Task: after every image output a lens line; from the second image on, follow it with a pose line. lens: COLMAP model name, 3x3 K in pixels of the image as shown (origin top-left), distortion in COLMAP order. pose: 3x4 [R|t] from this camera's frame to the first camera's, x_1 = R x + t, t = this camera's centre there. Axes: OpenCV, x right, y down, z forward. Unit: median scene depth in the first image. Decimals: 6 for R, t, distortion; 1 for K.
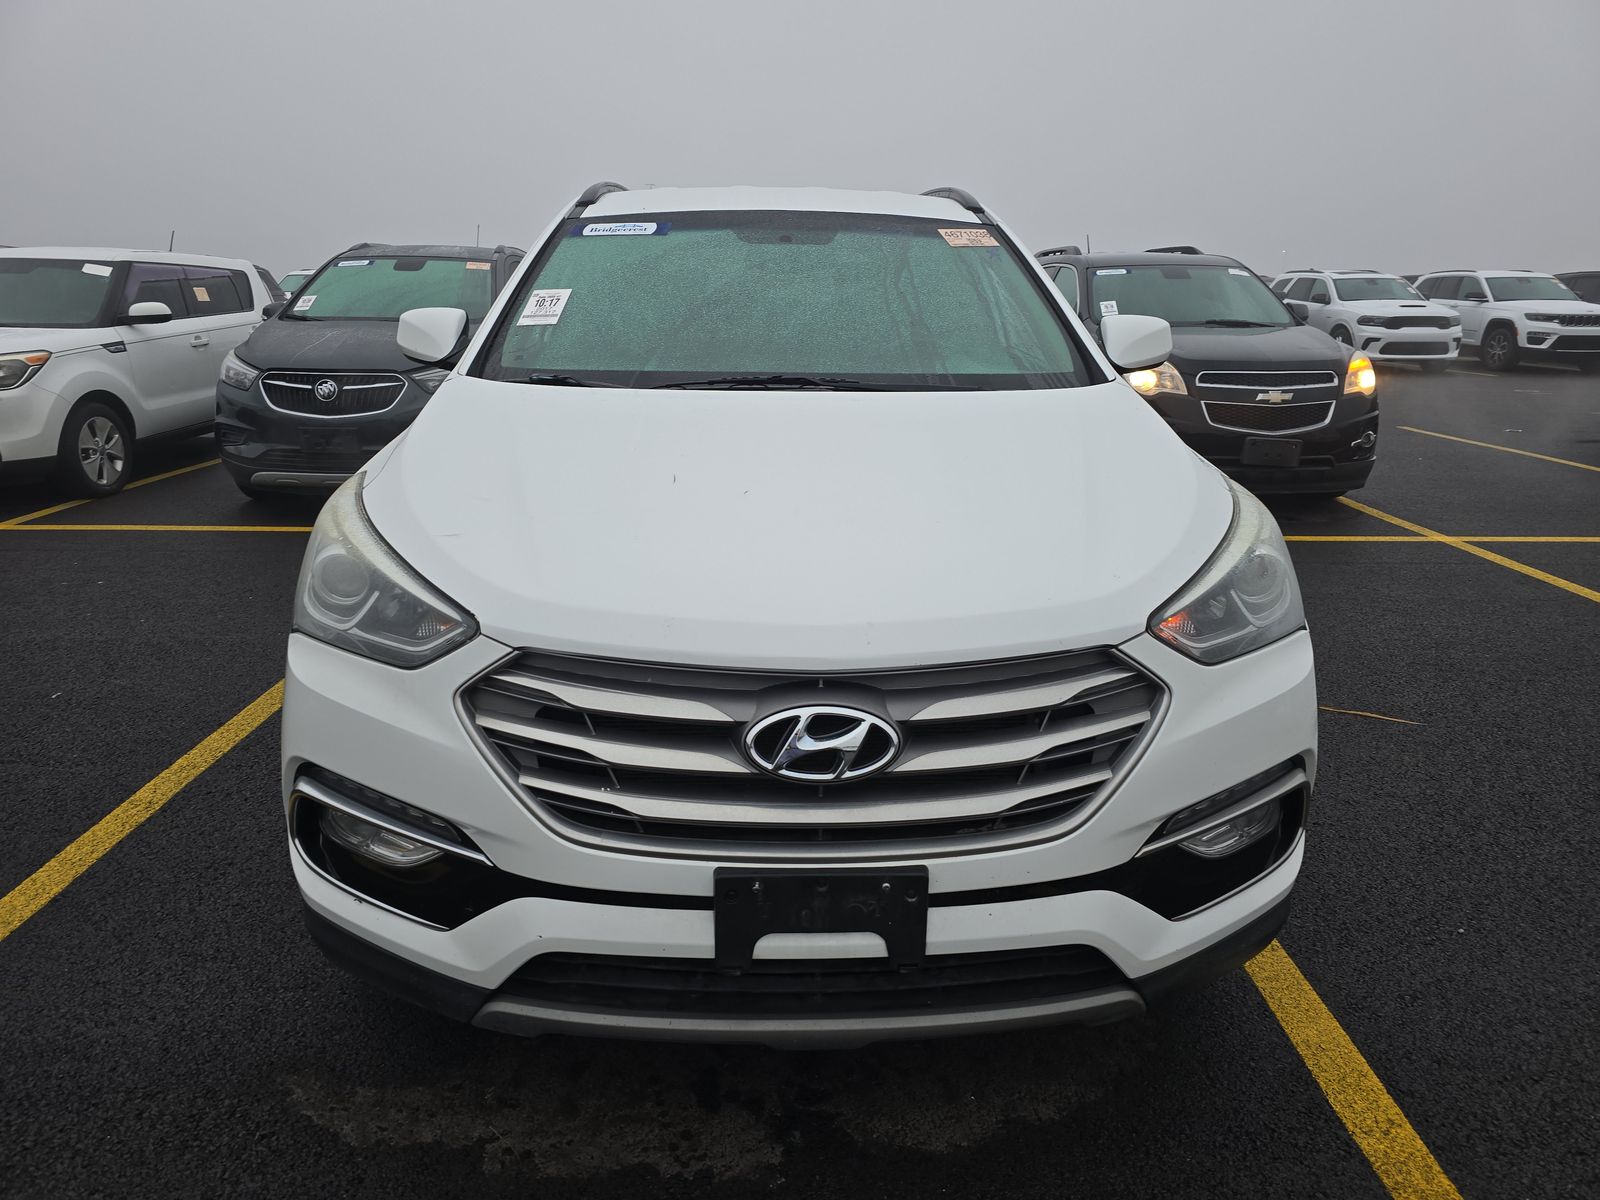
lens RADIAL K [[1056.6, 0, 800.0], [0, 1056.6, 600.0], [0, 0, 1]] dist [0.114897, -0.135648]
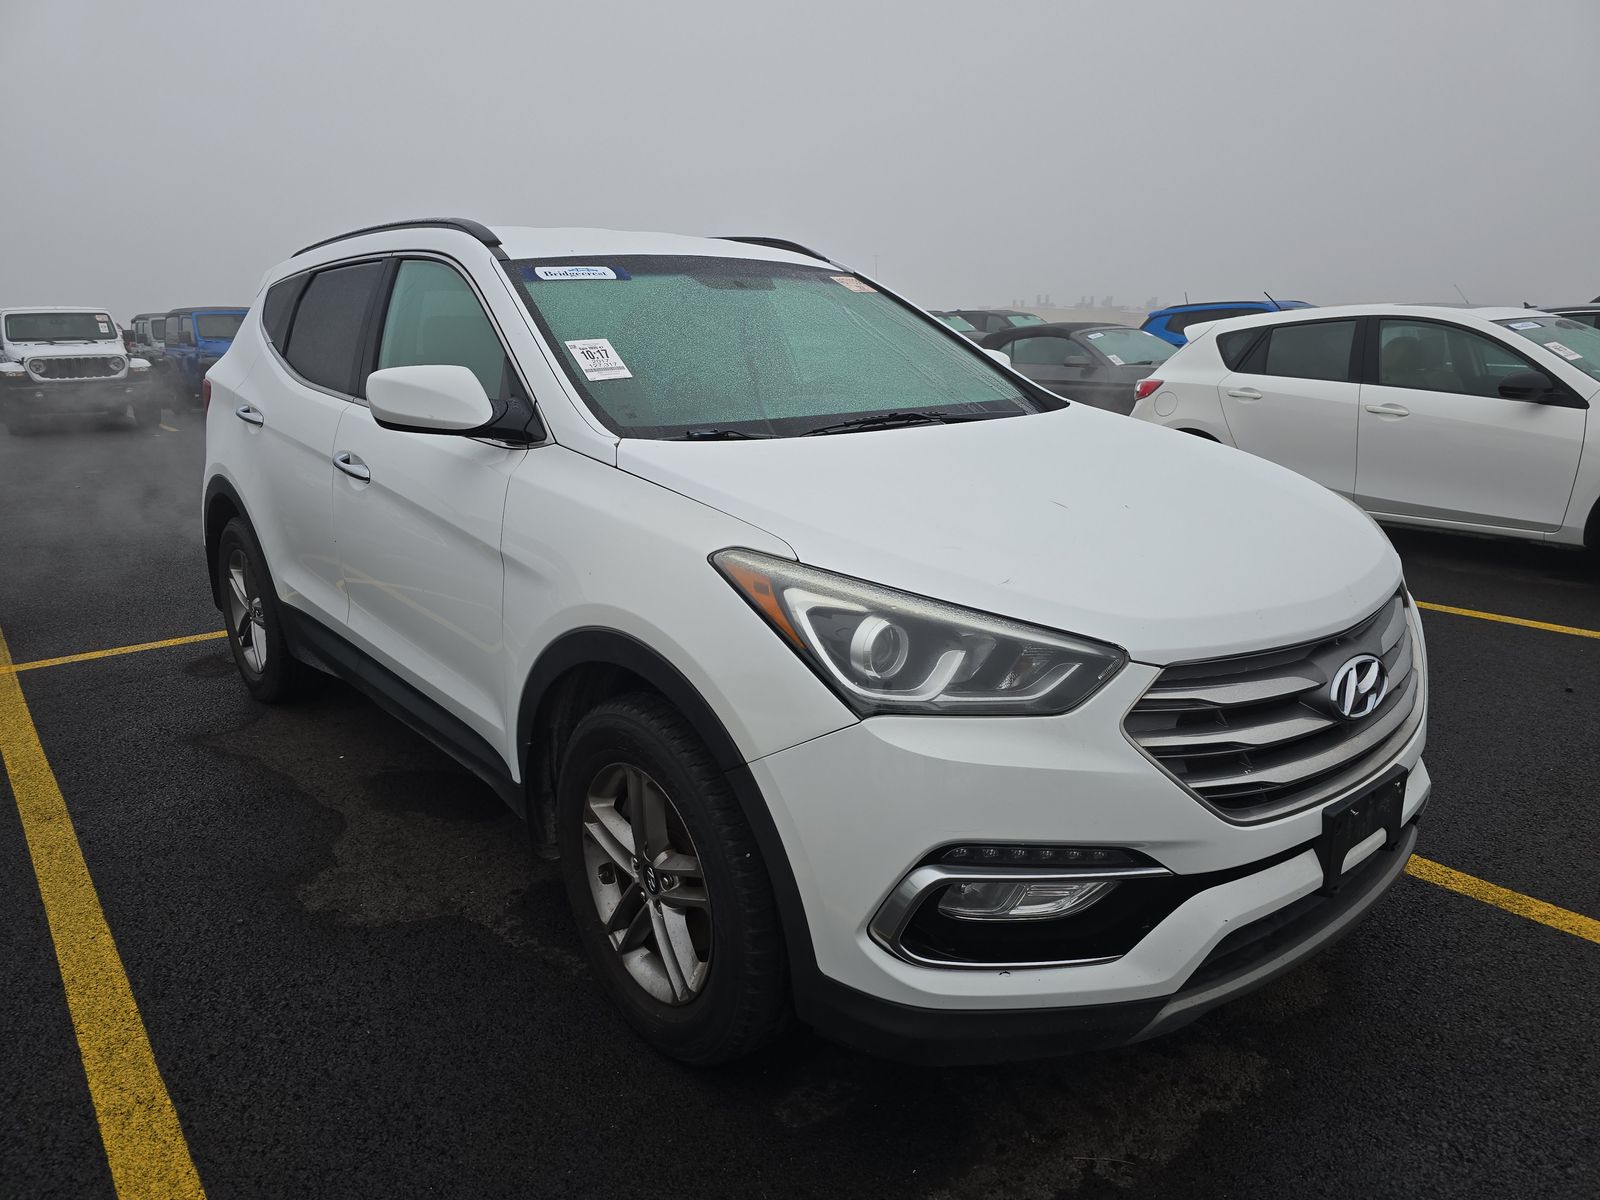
lens RADIAL K [[1056.6, 0, 800.0], [0, 1056.6, 600.0], [0, 0, 1]] dist [0.114897, -0.135648]
pose [[0.789141, -0.170122, 0.590182, -1.031901], [0.189969, 0.981365, 0.028871, -0.105581], [-0.584096, 0.089333, 0.806753, 0.298210]]
